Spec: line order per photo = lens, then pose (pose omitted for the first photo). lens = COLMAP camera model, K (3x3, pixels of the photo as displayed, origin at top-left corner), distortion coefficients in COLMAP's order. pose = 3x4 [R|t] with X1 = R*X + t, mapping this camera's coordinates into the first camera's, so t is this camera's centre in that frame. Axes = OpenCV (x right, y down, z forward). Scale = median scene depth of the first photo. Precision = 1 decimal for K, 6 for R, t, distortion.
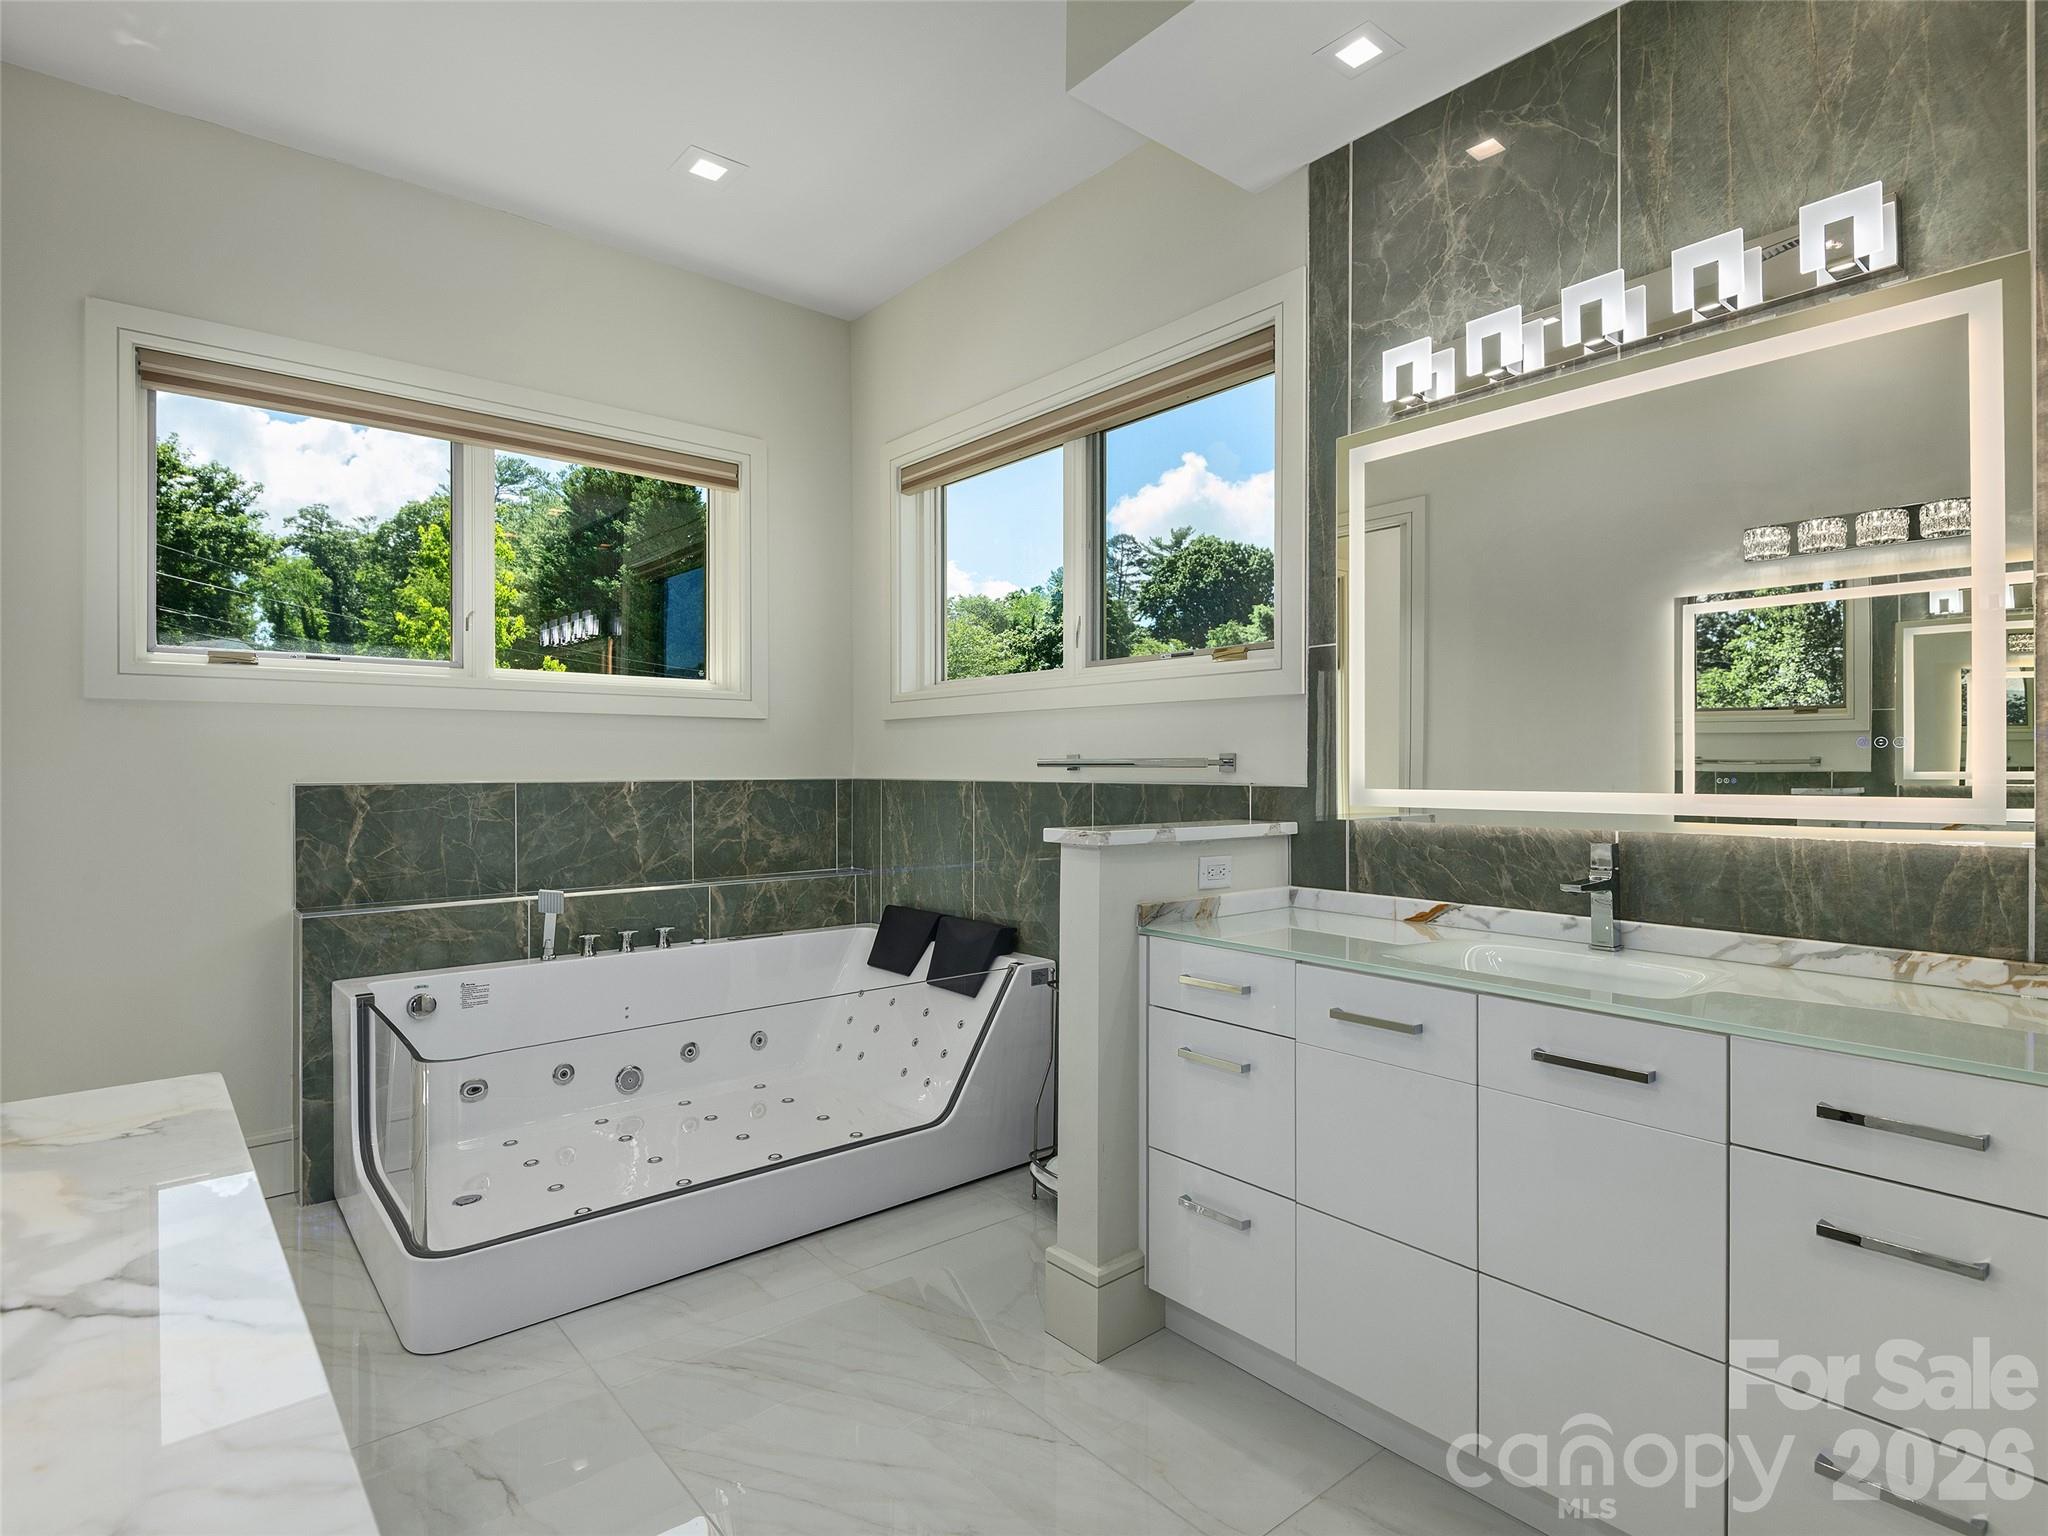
lens RADIAL K [[1039.2, 0, 1017.9], [0, 1039.2, 773.7], [0, 0, 1]] dist [-0.004415, 0.000208]
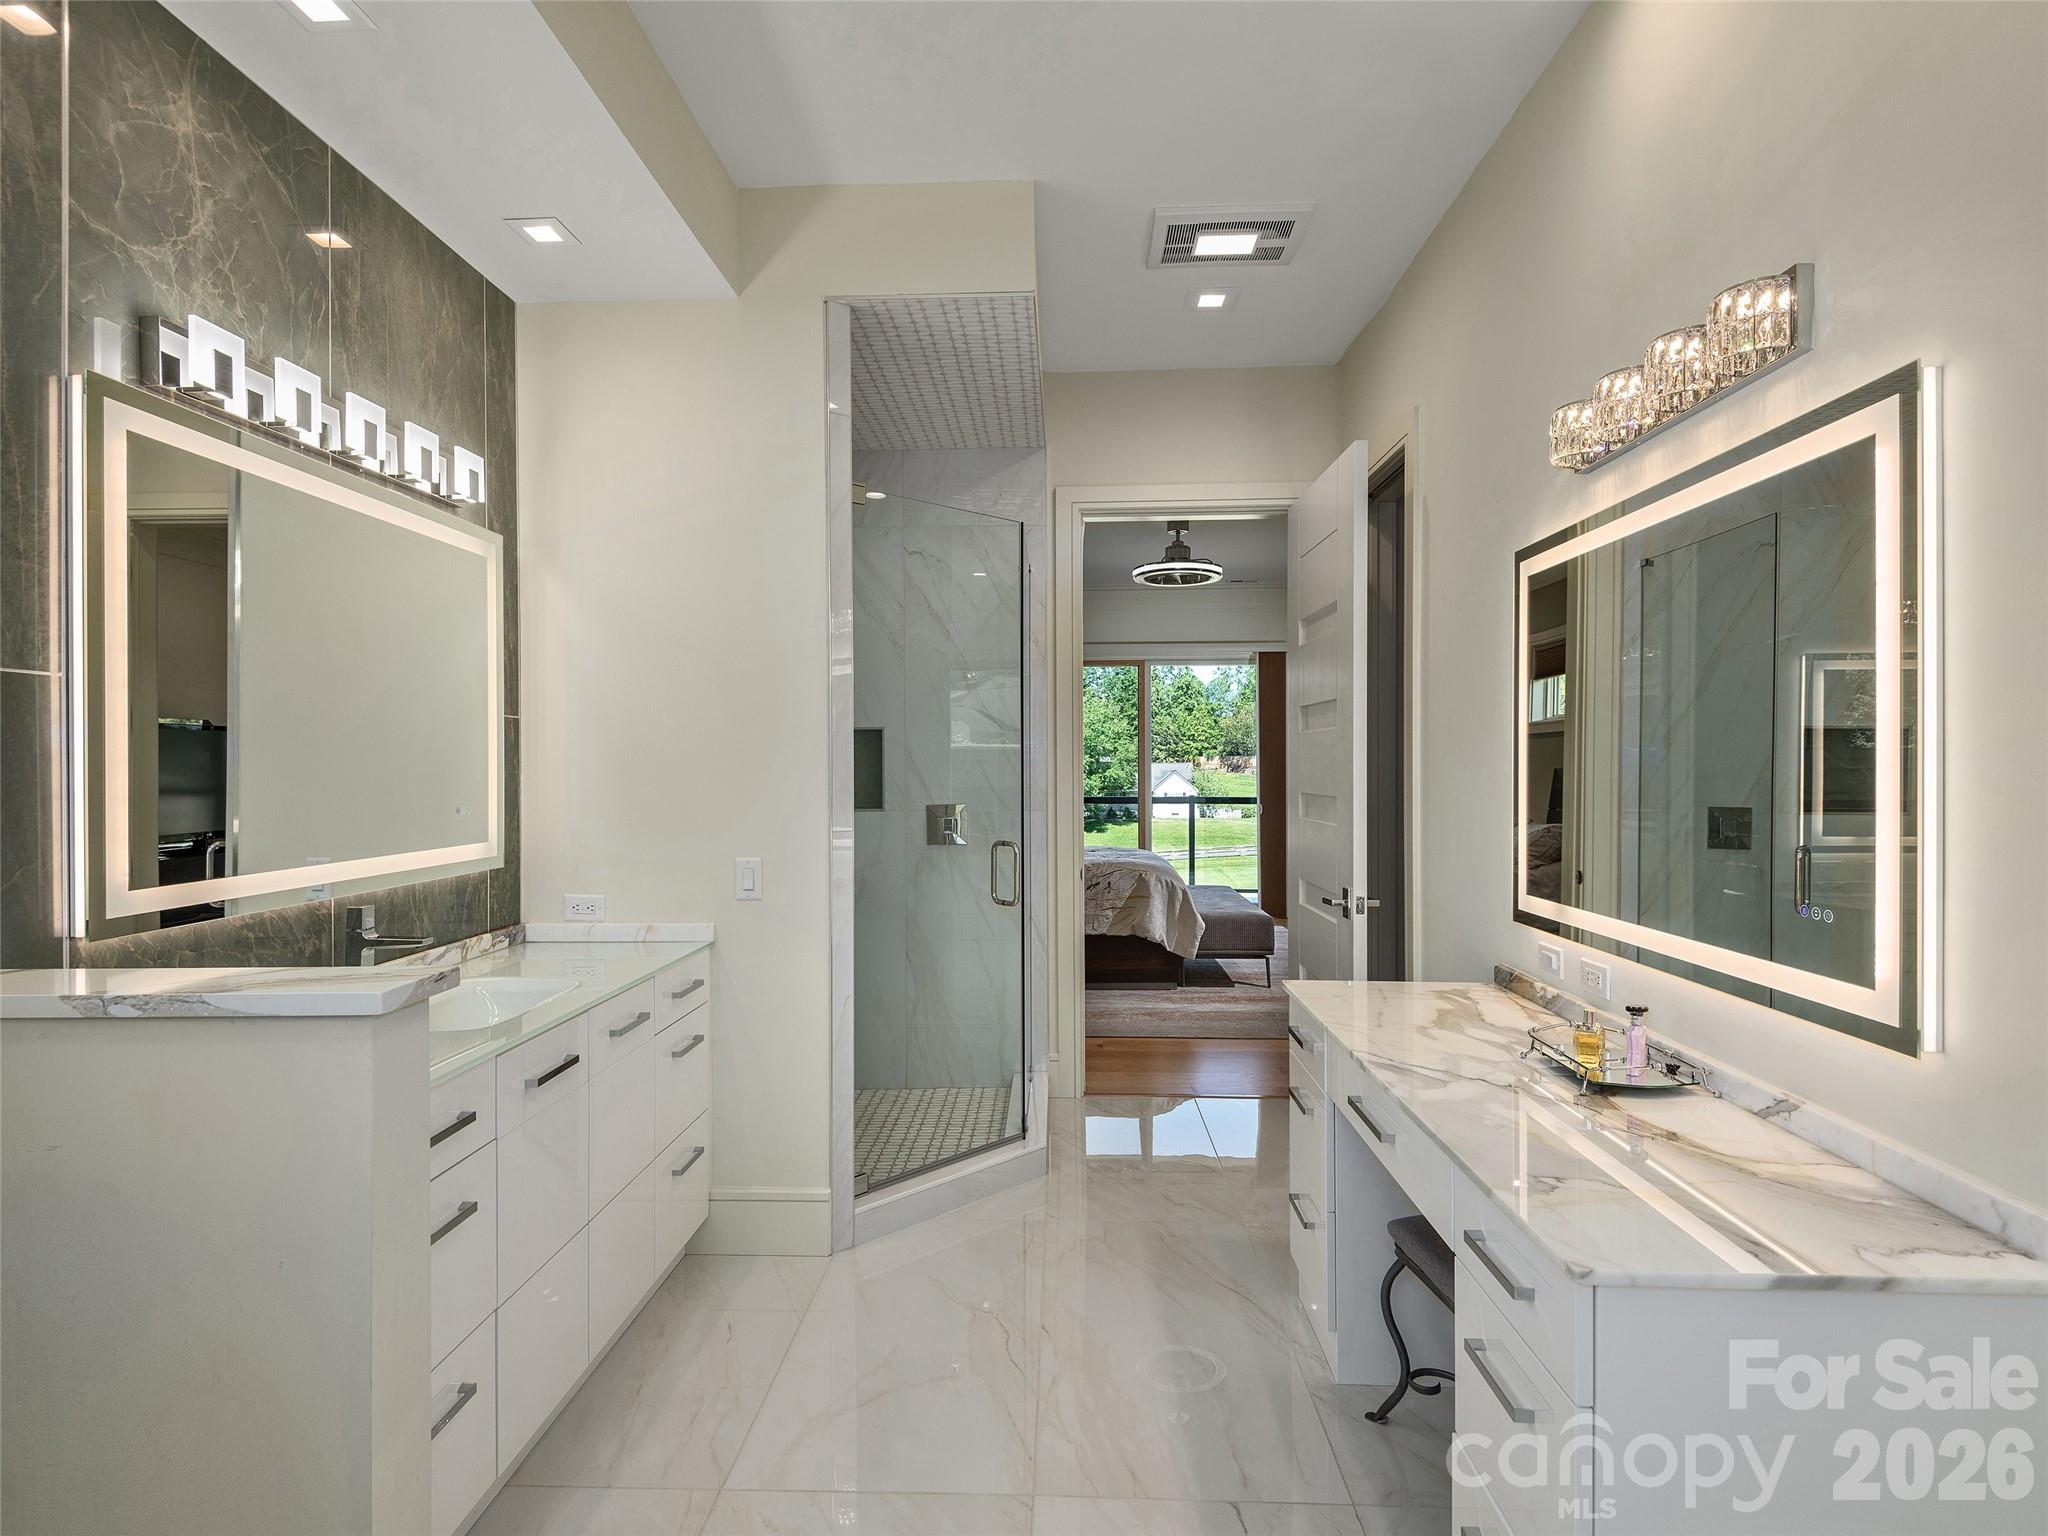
lens RADIAL K [[1039.2, 0, 1015.2], [0, 1039.2, 766.0], [0, 0, 1]] dist [-0.004415, 0.000208]
pose [[-0.728631, 0.003166, 0.684899, -0.654193], [0.012000, 0.999895, 0.008144, -0.077318], [-0.684801, 0.014153, -0.728593, 1.224454]]
